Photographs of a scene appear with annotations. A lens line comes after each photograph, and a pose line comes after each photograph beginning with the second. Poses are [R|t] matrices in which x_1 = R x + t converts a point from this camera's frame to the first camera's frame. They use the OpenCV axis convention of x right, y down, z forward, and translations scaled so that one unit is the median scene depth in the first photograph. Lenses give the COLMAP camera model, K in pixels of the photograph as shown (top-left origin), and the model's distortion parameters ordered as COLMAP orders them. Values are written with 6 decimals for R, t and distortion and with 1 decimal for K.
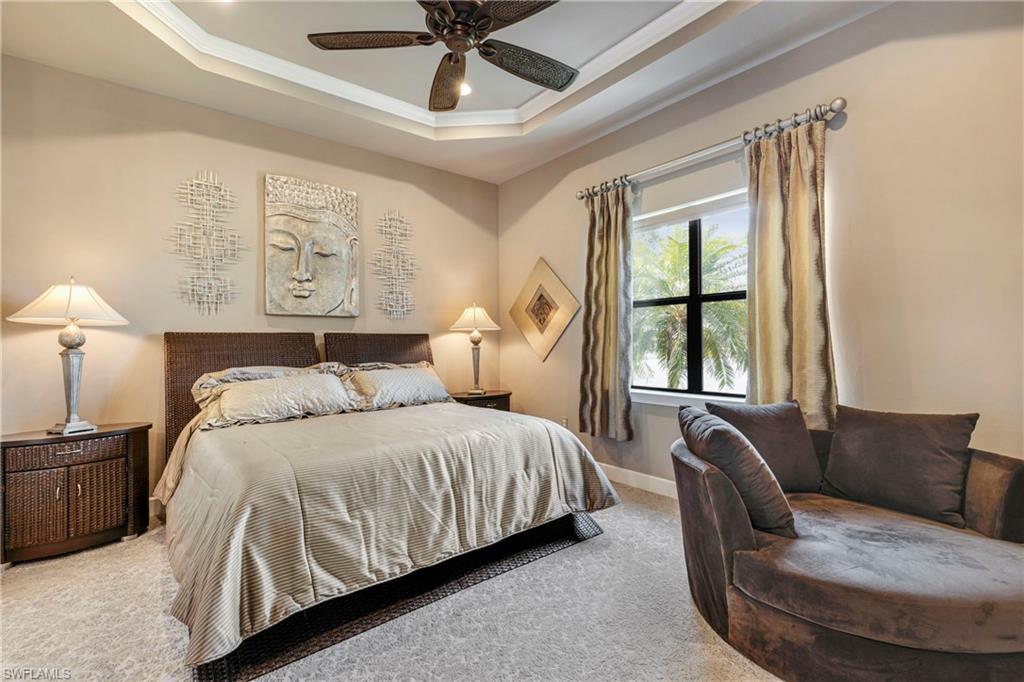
lens RADIAL K [[462.7, 0, 511.3], [0, 462.7, 344.8], [0, 0, 1]] dist [0.010406, -0.003548]
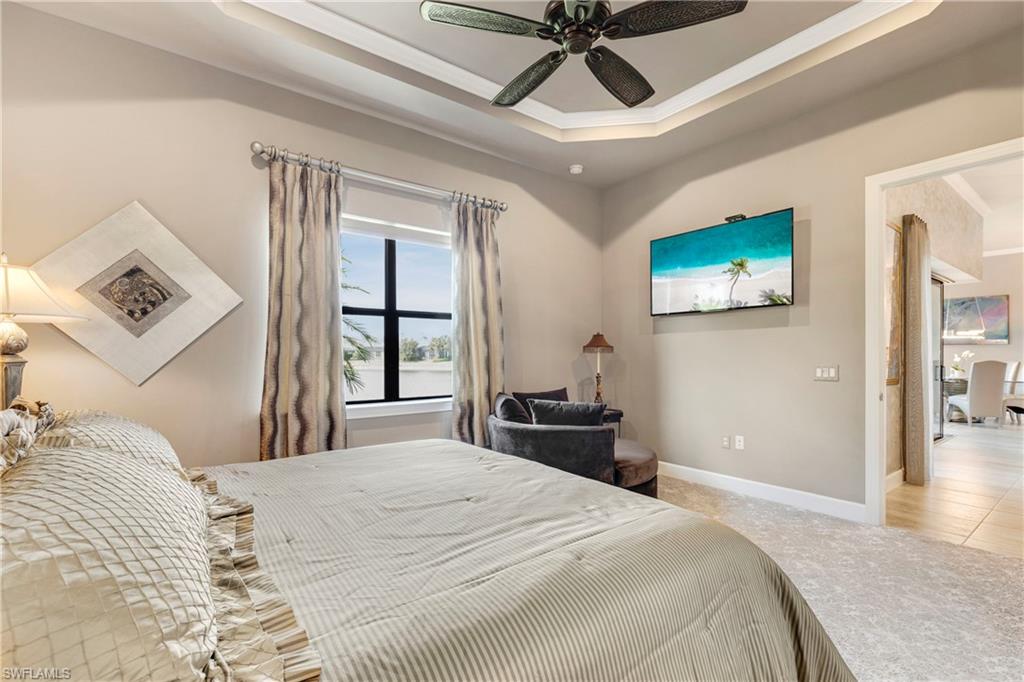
lens RADIAL K [[462.7, 0, 503.6], [0, 462.7, 354.0], [0, 0, 1]] dist [0.010406, -0.003548]
pose [[0.020814, 0.008677, 0.999746, -0.630337], [0.002259, 0.999959, -0.008726, 0.005230], [-0.999781, 0.002440, 0.020794, 0.680977]]
